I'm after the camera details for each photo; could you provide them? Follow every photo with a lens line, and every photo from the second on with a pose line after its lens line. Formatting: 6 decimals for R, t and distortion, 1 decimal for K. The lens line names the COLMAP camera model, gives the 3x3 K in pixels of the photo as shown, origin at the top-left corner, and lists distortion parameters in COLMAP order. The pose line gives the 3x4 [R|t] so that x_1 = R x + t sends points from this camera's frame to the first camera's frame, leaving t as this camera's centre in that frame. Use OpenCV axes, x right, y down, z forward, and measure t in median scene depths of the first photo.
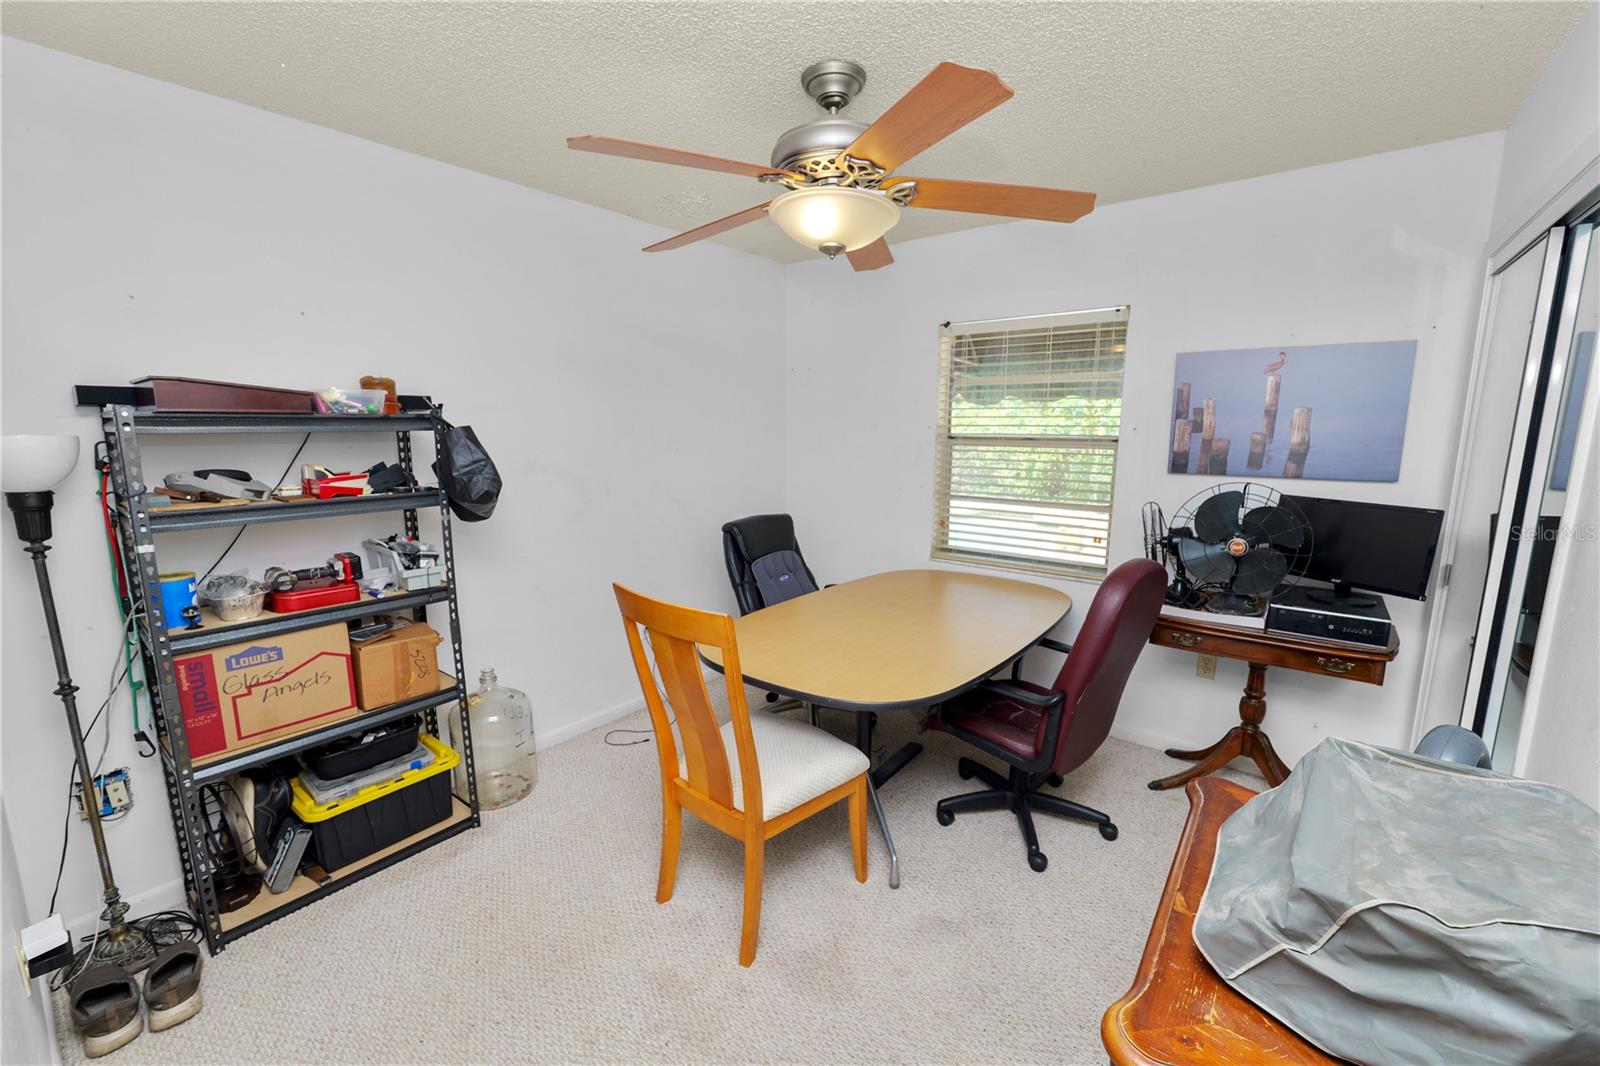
lens RADIAL K [[651.9, 0, 798.3], [0, 651.9, 527.7], [0, 0, 1]] dist [-0.013970, 0.001444]
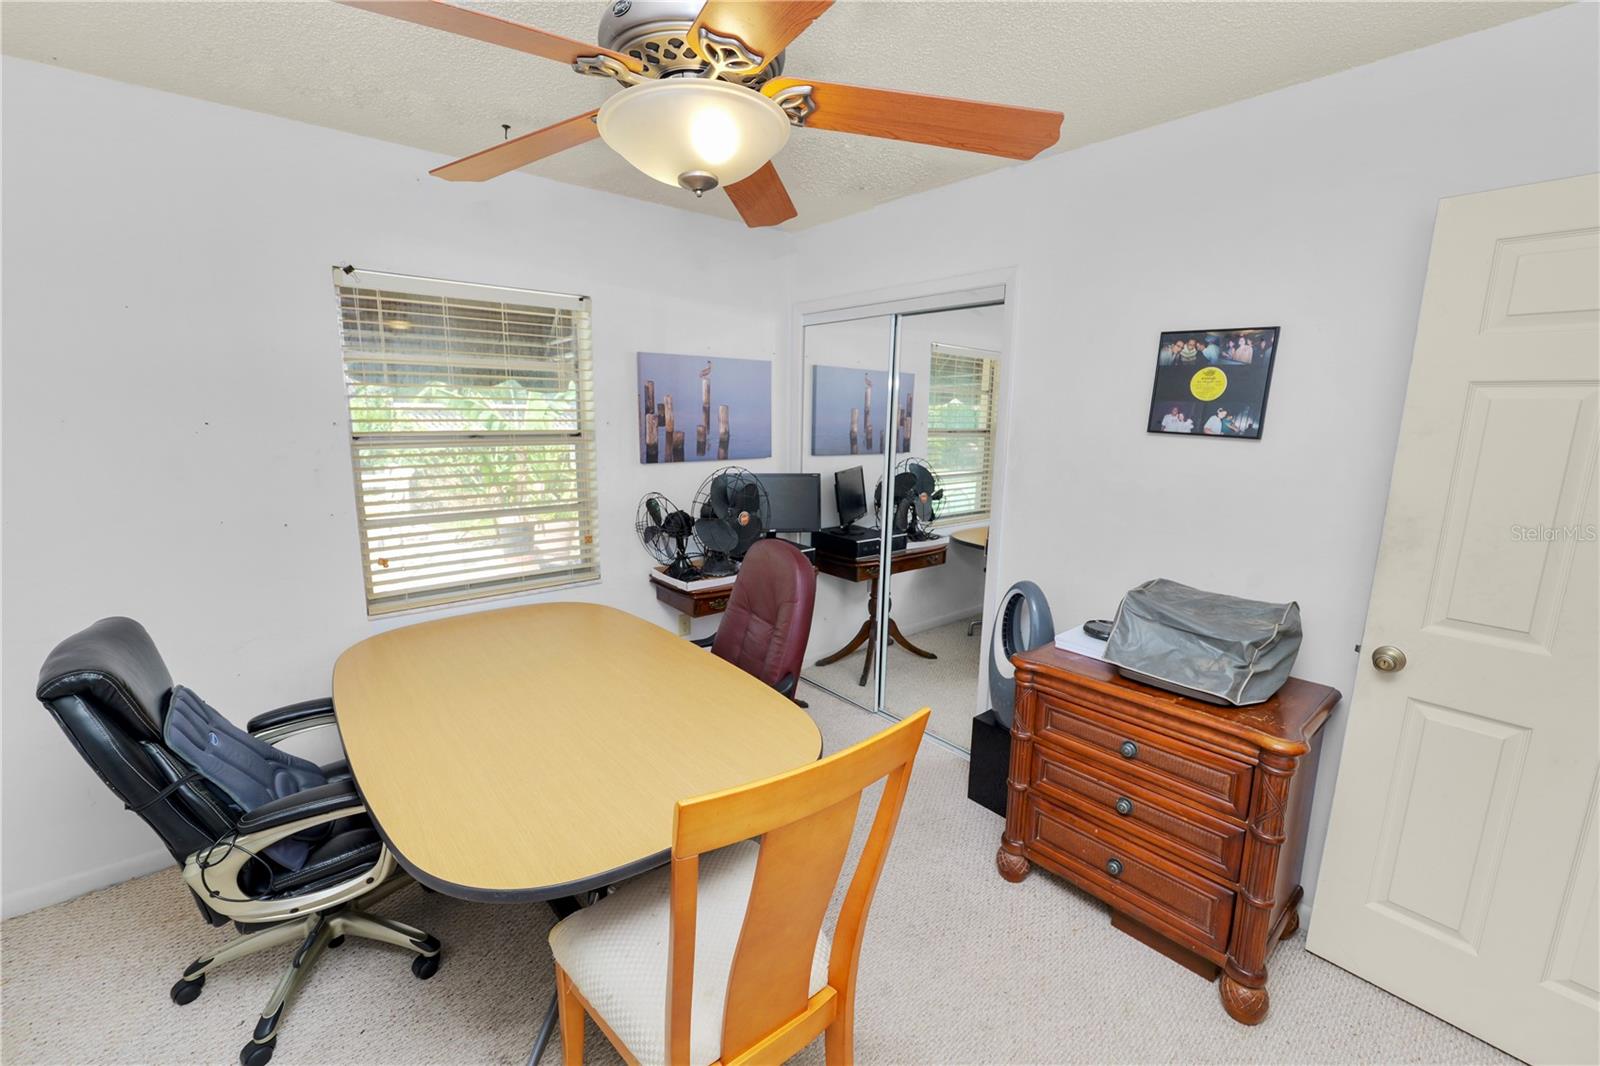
lens RADIAL K [[651.9, 0, 798.3], [0, 651.9, 527.7], [0, 0, 1]] dist [-0.013970, 0.001444]
pose [[0.172014, -0.172371, 0.969897, -0.463393], [0.142169, 0.978609, 0.148706, -0.107012], [-0.974782, 0.112309, 0.192840, 0.564165]]
